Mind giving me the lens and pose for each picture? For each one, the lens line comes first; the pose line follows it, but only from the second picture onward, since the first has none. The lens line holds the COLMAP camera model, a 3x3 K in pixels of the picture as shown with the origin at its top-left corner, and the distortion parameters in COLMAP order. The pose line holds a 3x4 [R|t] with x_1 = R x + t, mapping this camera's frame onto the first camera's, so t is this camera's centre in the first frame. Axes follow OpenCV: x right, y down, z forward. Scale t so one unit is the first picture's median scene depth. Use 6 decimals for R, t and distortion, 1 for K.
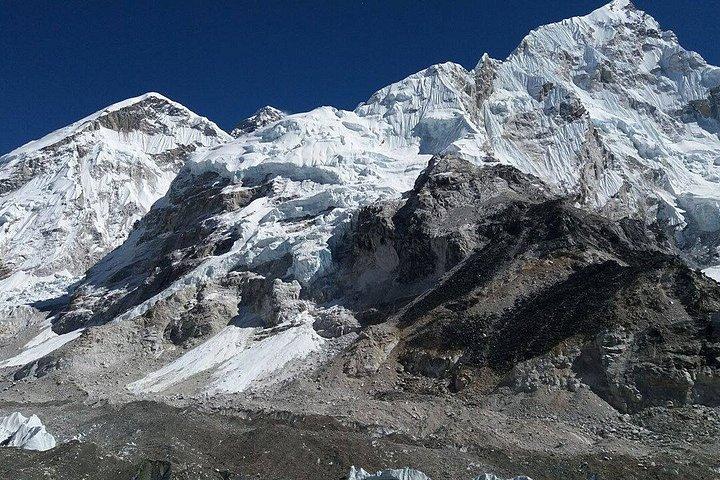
lens RADIAL K [[695.8, 0, 360.0], [0, 695.8, 240.0], [0, 0, 1]] dist [0.183063, -0.479703]
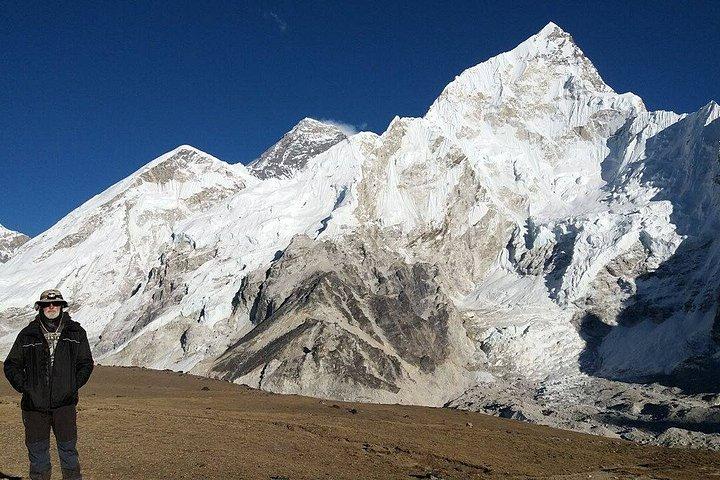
lens RADIAL K [[695.8, 0, 360.0], [0, 695.8, 240.0], [0, 0, 1]] dist [0.183063, -0.479703]
pose [[0.986307, -0.089622, -0.138444, 0.229035], [0.095617, 0.994721, 0.037263, -0.074163], [0.134374, -0.049990, 0.989669, -0.275127]]
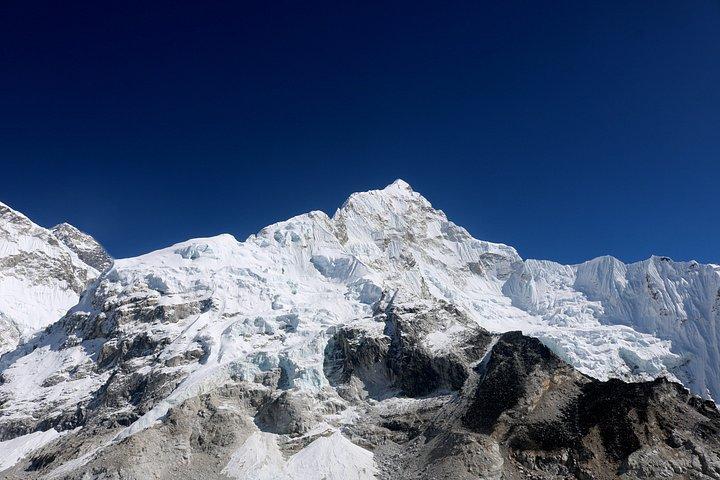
lens RADIAL K [[596.4, 0, 360.0], [0, 596.4, 240.0], [0, 0, 1]] dist [-0.086166, 0.011256]
pose [[0.913338, 0.116861, 0.390074, -0.163673], [-0.037649, 0.978067, -0.204862, 0.004717], [-0.405459, 0.172422, 0.897705, 0.038362]]
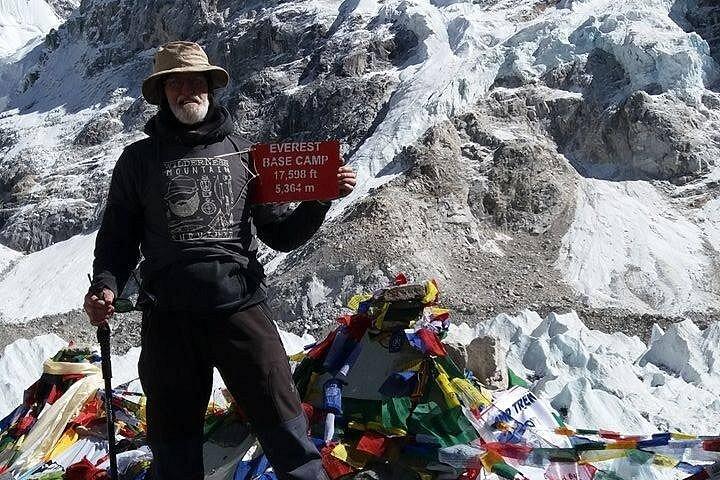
lens RADIAL K [[1047.2, 0, 360.0], [0, 1047.2, 240.0], [0, 0, 1]] dist [0.144083, 0.004029]
pose [[0.958434, -0.069212, 0.276792, -0.215061], [0.037937, 0.992431, 0.116794, 0.026503], [-0.282781, -0.101438, 0.953806, 0.133724]]
